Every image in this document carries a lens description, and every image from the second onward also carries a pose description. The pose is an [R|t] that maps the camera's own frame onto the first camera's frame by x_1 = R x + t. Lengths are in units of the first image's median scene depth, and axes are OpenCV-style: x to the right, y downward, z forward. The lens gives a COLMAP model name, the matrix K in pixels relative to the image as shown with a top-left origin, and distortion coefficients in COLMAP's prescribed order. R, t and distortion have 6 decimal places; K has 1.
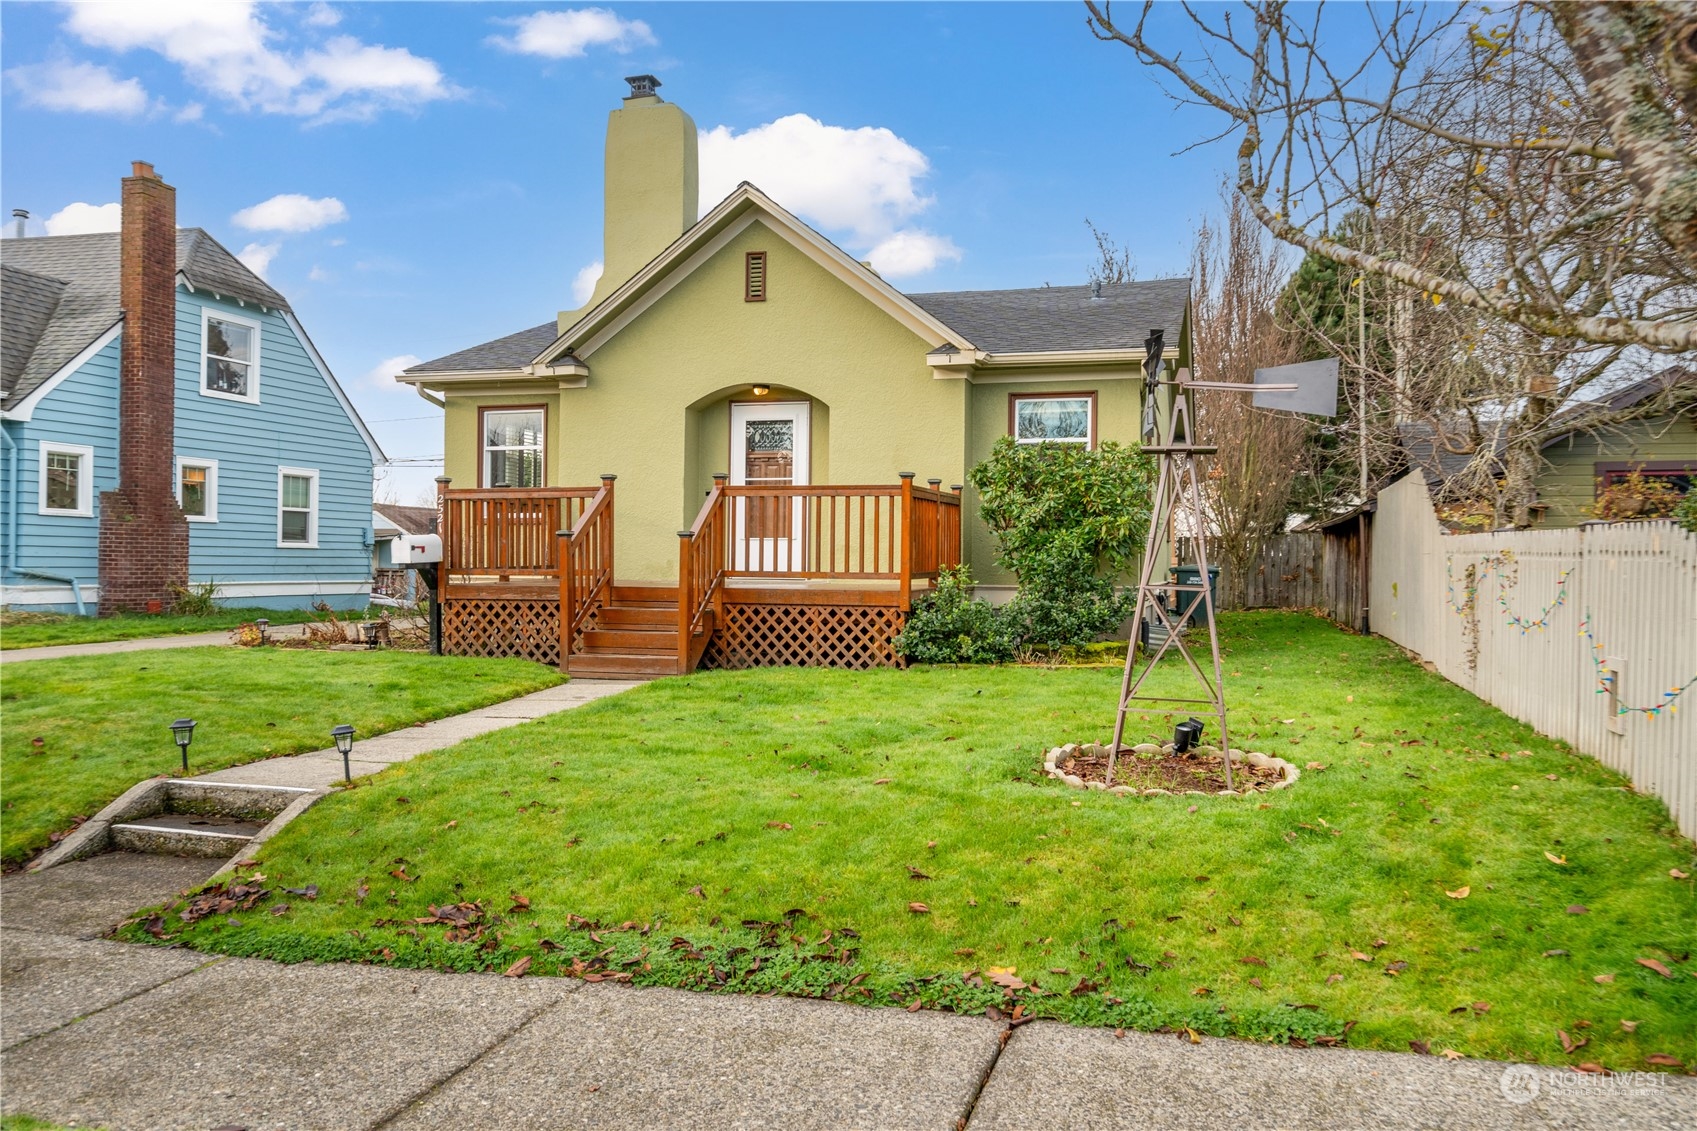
lens RADIAL K [[1331.9, 0, 849.3], [0, 1331.9, 558.8], [0, 0, 1]] dist [0.011529, 0.000326]
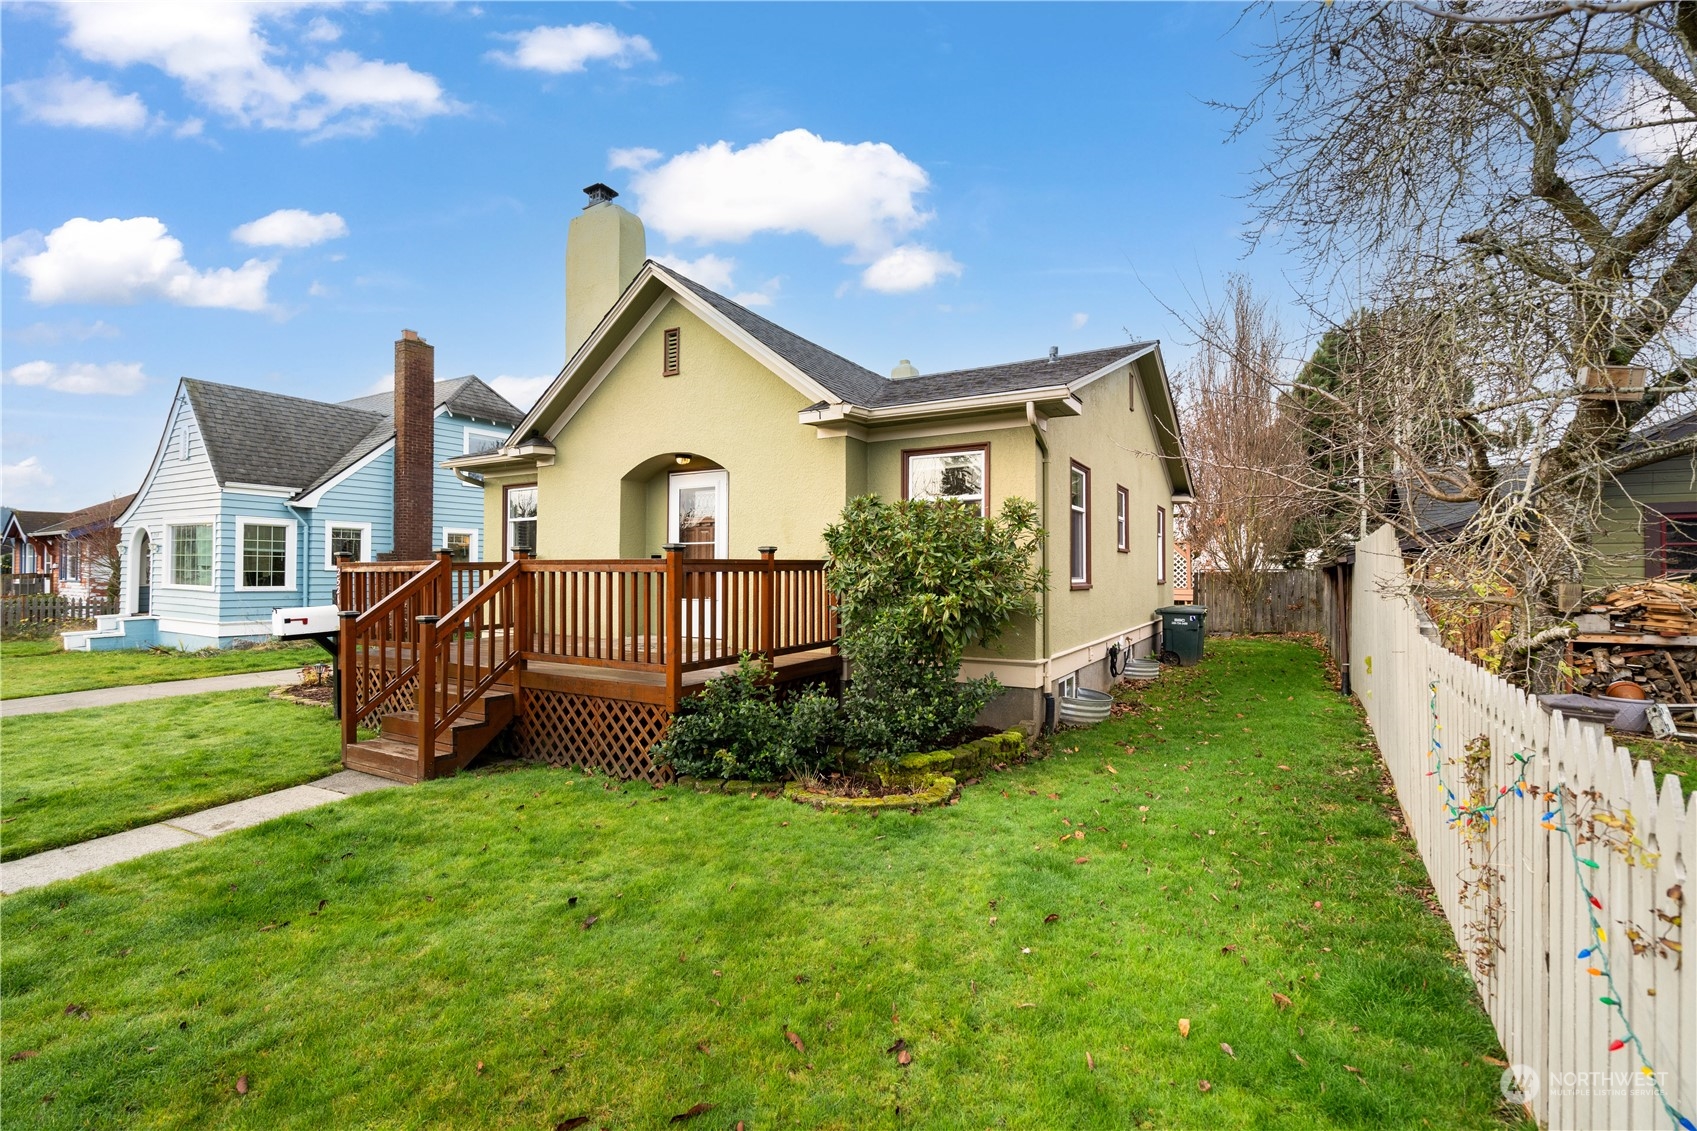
lens RADIAL K [[758.1, 0, 843.5], [0, 758.1, 564.6], [0, 0, 1]] dist [-0.009120, 0.000295]
pose [[0.966445, -0.009754, -0.256689, 0.208970], [0.007833, 0.999933, -0.008508, -0.037067], [0.256755, 0.006212, 0.966457, 0.450397]]
